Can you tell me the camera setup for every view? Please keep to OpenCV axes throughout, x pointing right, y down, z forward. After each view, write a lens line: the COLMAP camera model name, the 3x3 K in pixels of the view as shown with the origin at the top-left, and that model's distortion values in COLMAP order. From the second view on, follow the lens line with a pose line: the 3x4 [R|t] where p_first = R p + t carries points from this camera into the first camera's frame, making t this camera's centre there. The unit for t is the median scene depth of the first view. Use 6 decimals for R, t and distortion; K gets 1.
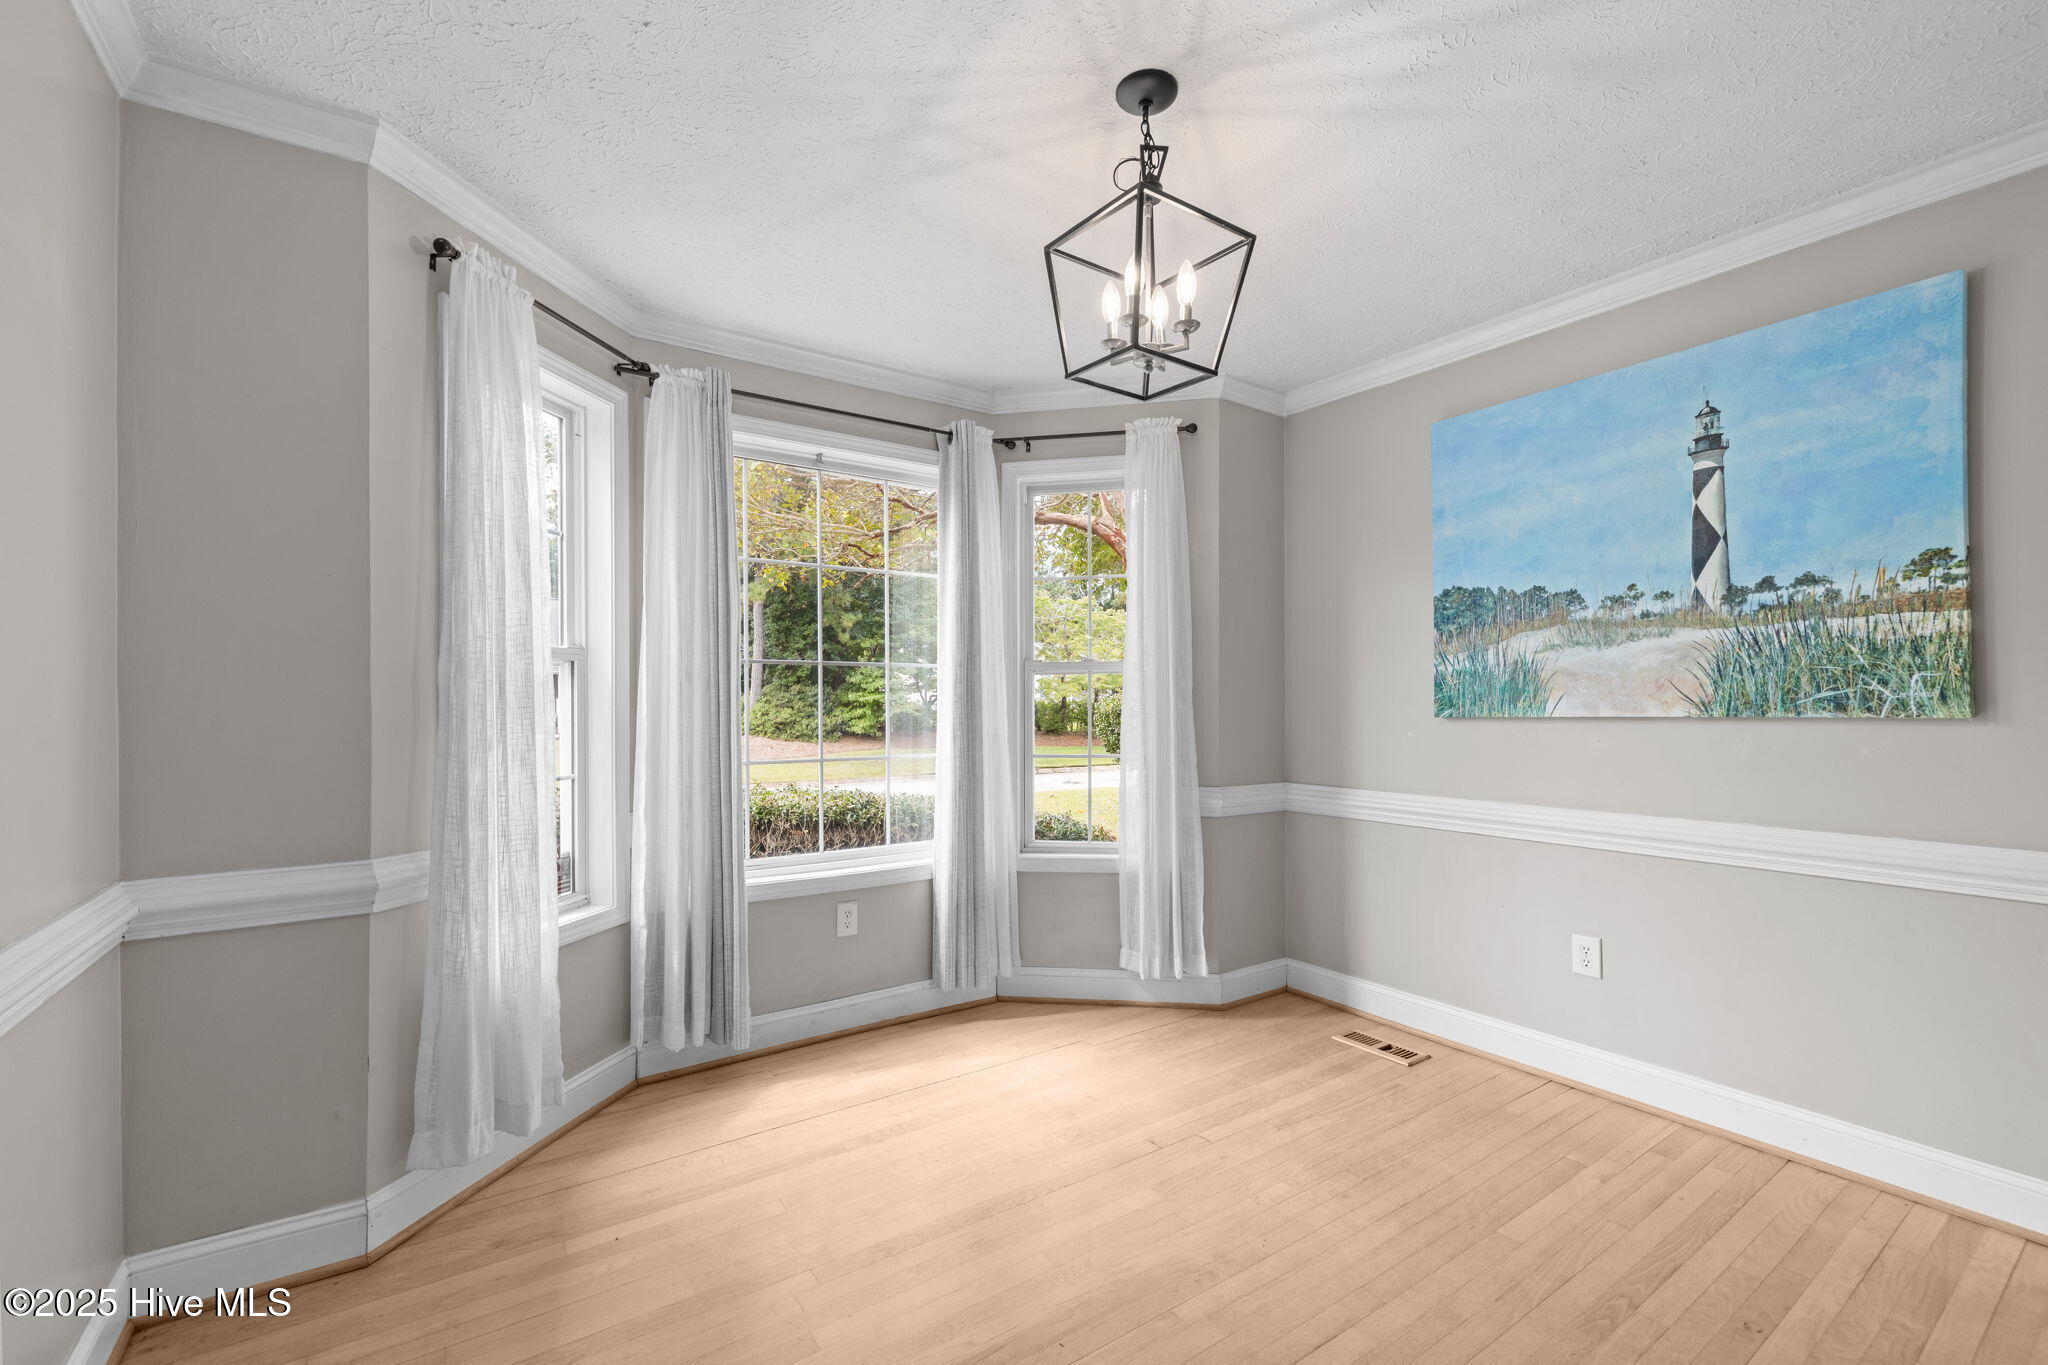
lens RADIAL K [[866.2, 0, 1022.2], [0, 866.2, 700.0], [0, 0, 1]] dist [-0.001289, -0.000131]
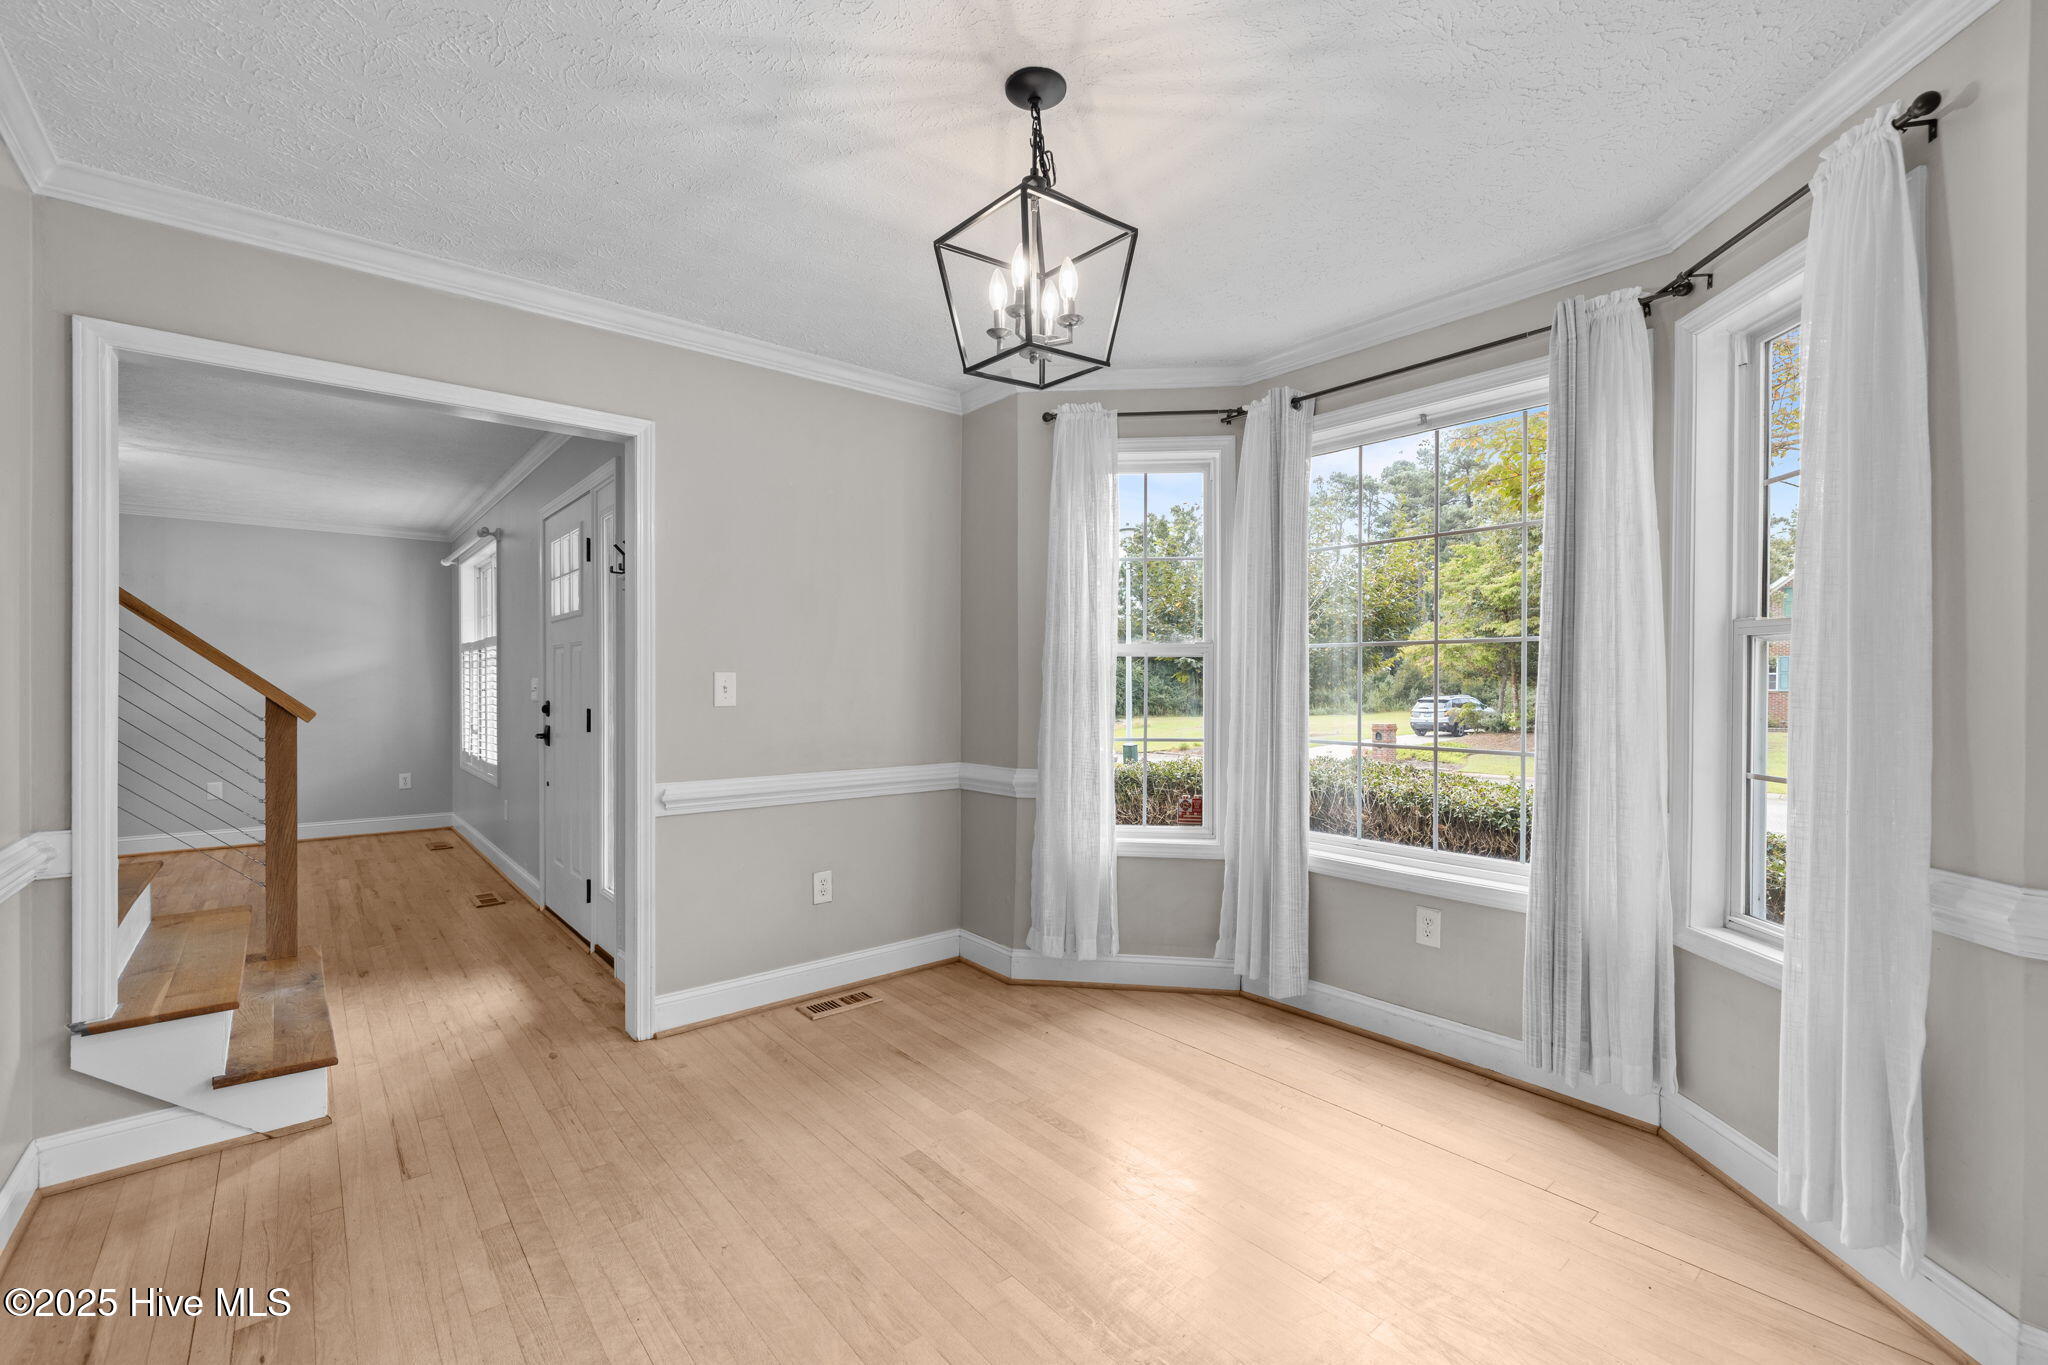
lens RADIAL K [[857.3, 0, 1008.6], [0, 857.3, 679.2], [0, 0, 1]] dist [0.000416, 0.000165]
pose [[0.093781, -0.003490, -0.995587, 0.742251], [-0.002402, 0.999990, -0.003732, 0.001686], [0.995590, 0.002741, 0.093772, 0.562513]]
